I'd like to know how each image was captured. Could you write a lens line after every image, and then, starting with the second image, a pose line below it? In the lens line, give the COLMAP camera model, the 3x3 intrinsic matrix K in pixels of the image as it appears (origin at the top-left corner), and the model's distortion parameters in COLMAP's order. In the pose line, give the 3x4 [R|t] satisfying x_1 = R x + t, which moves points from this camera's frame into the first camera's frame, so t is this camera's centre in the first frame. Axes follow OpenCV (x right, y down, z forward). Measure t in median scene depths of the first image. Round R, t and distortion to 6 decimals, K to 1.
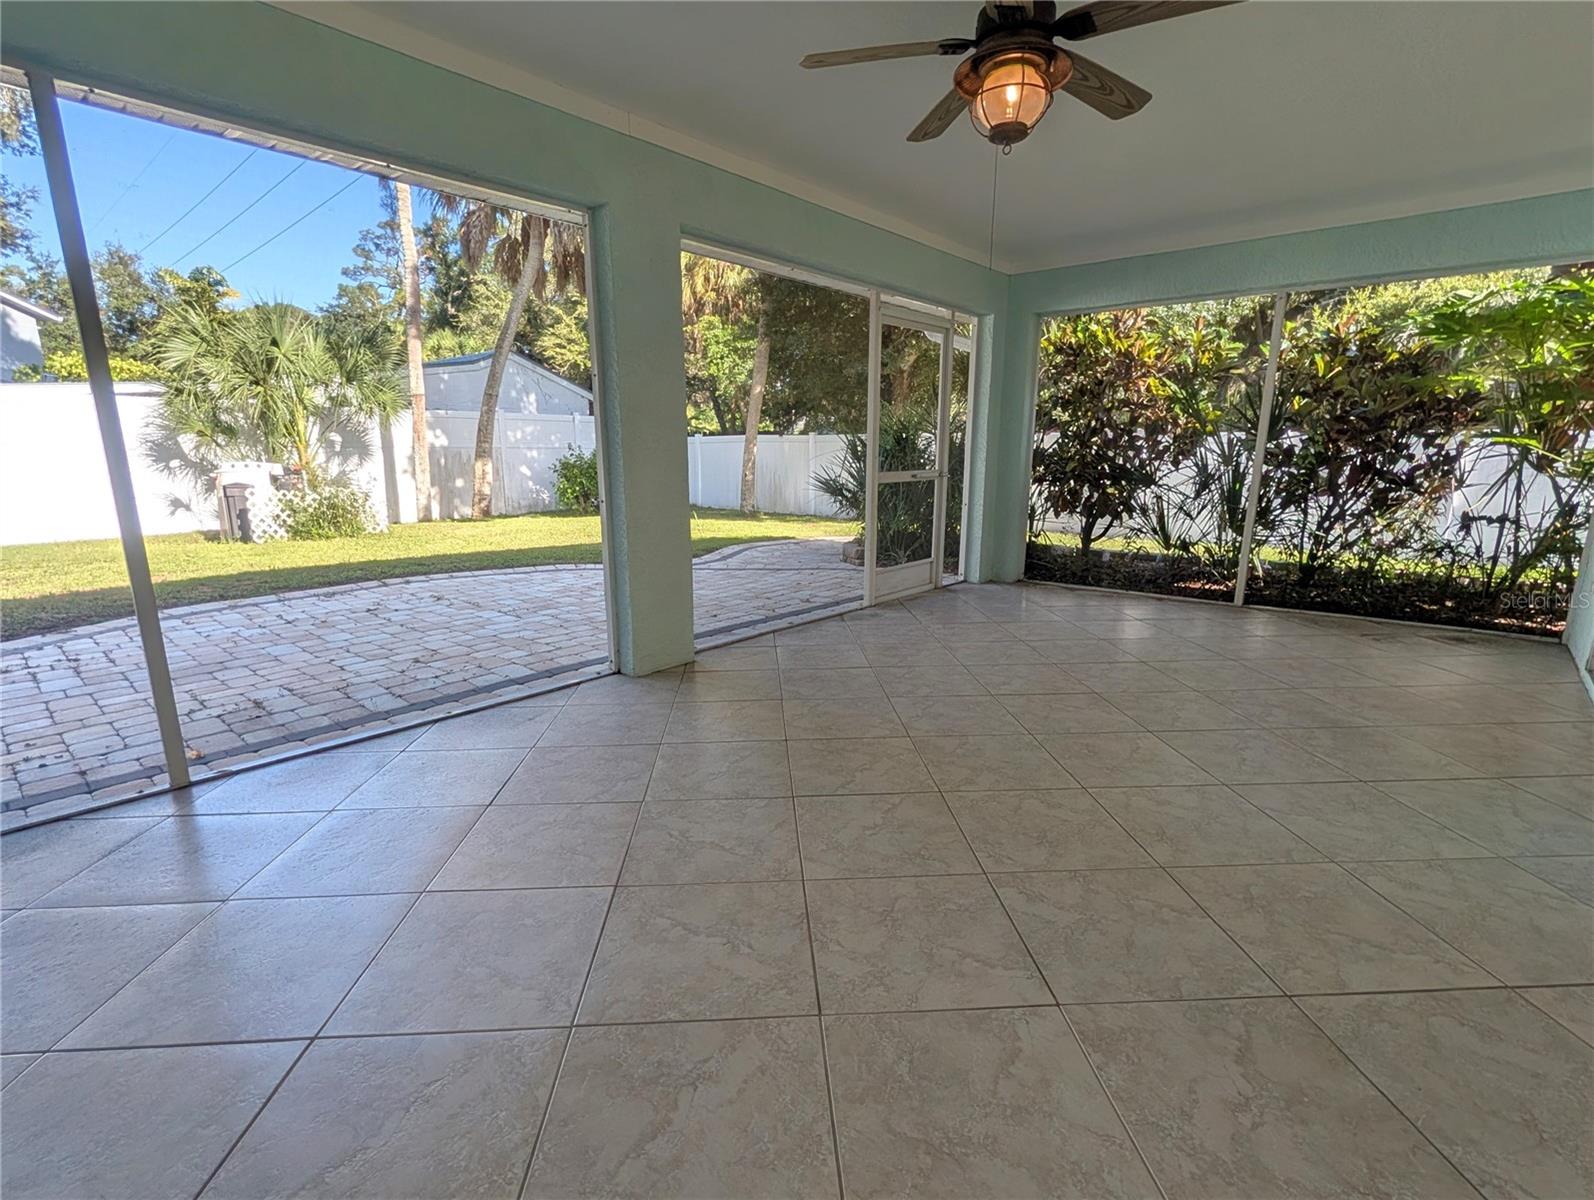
lens RADIAL K [[747.3, 0, 783.5], [0, 747.3, 596.4], [0, 0, 1]] dist [-0.009552, 0.003481]
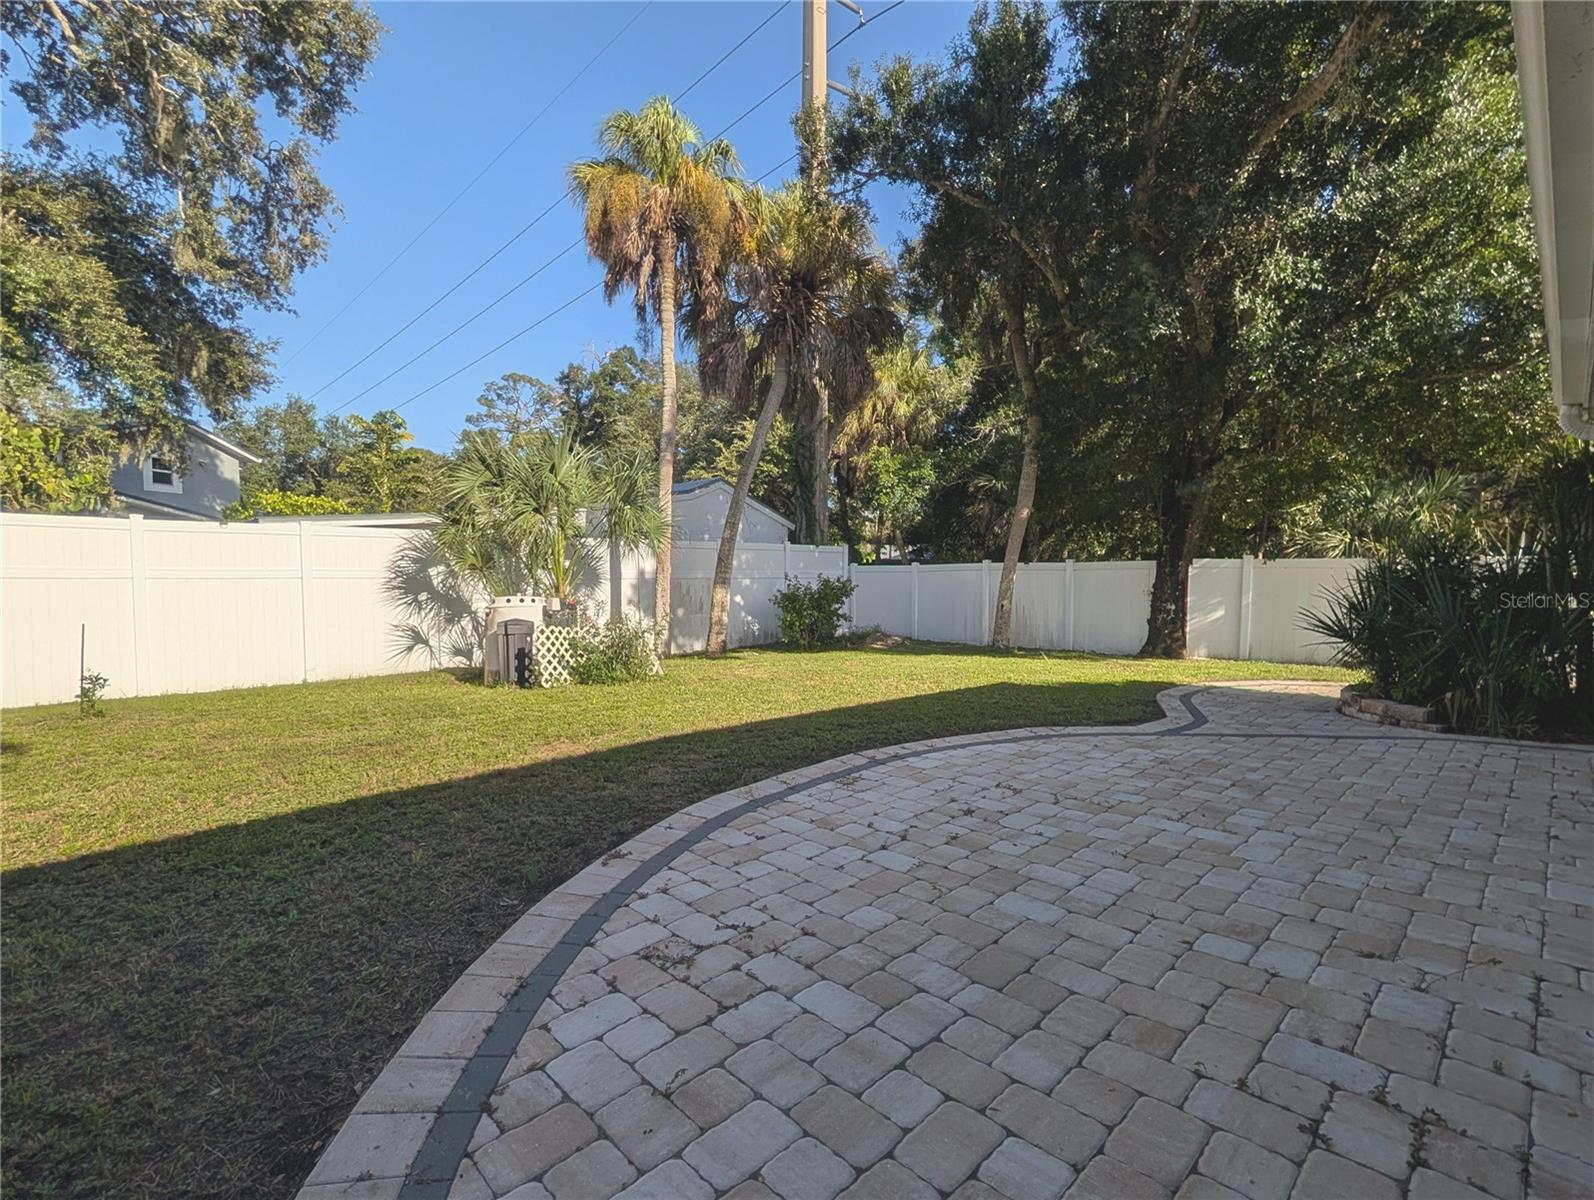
lens RADIAL K [[747.3, 0, 794.9], [0, 747.3, 595.6], [0, 0, 1]] dist [-0.009552, 0.003481]
pose [[0.996875, -0.003990, -0.078899, -0.210883], [-0.009450, 0.985530, -0.169235, -0.019850], [0.078433, 0.169452, 0.982412, 0.086844]]
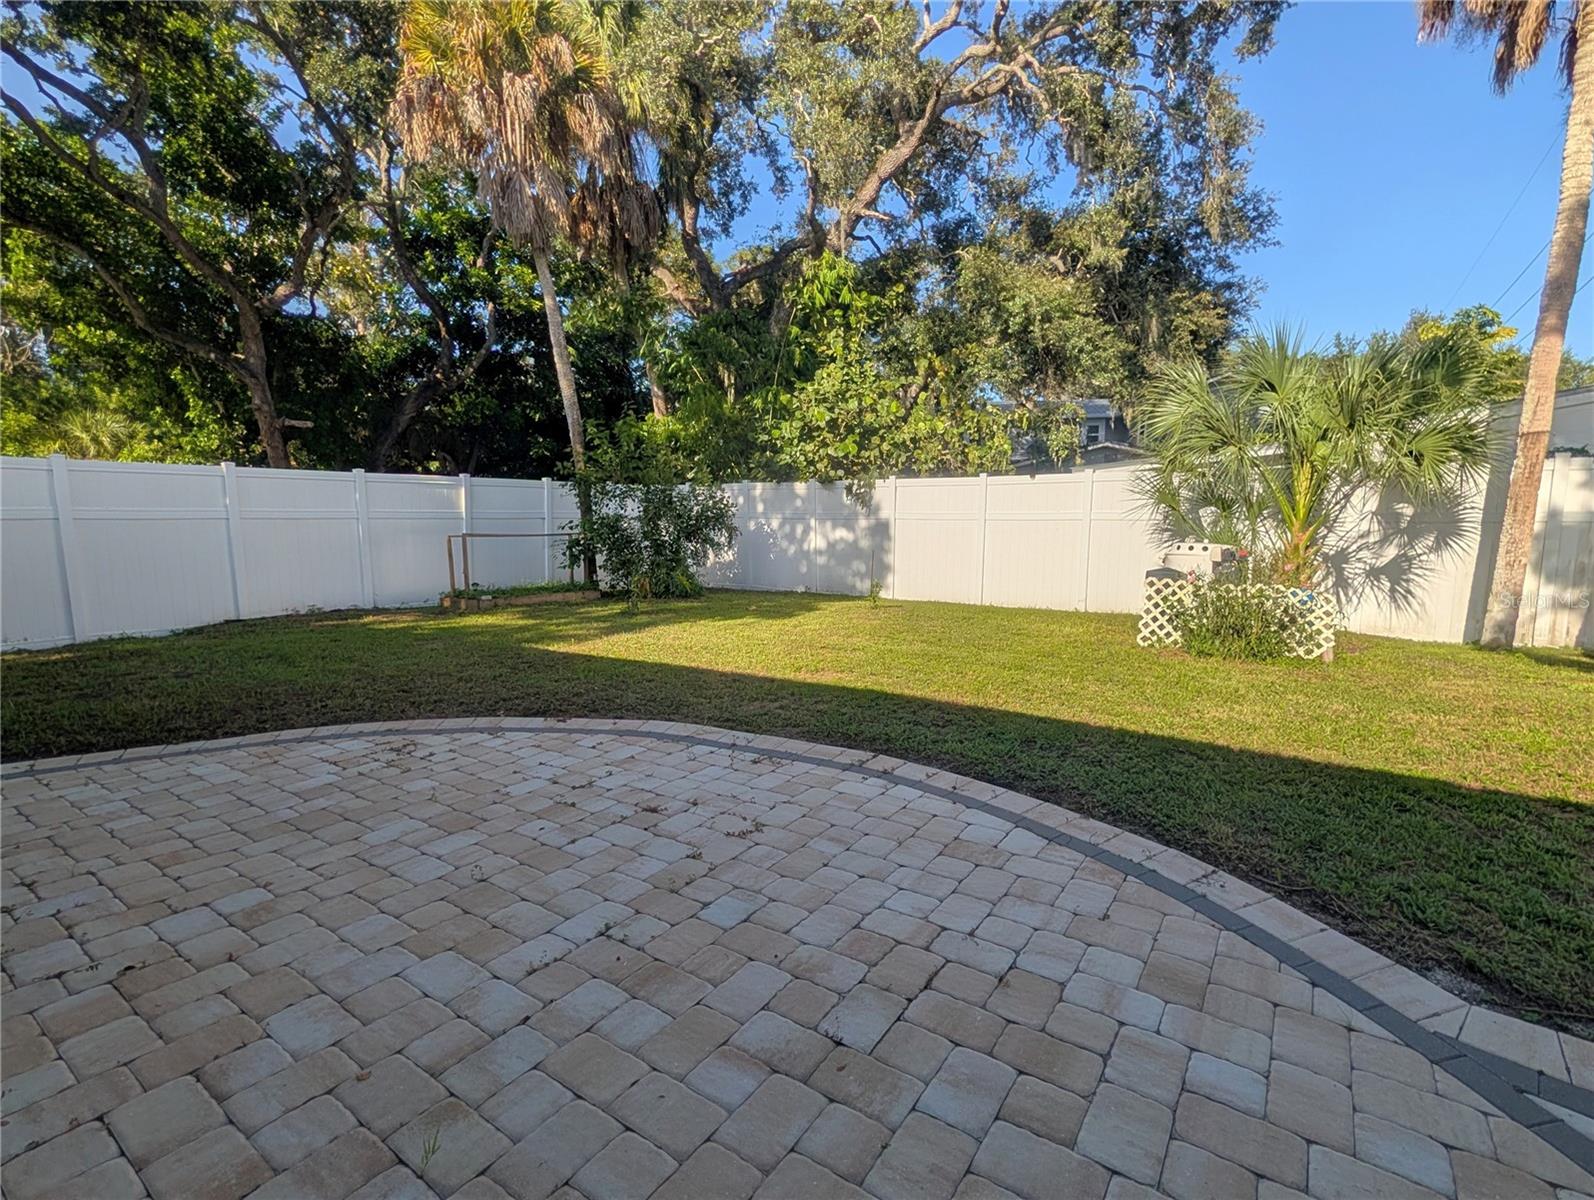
lens RADIAL K [[747.3, 0, 793.4], [0, 747.3, 603.9], [0, 0, 1]] dist [-0.009552, 0.003481]
pose [[0.120101, 0.113711, -0.986228, 0.014938], [-0.188592, 0.977942, 0.089789, -0.071645], [0.974684, 0.175211, 0.138897, 0.322479]]
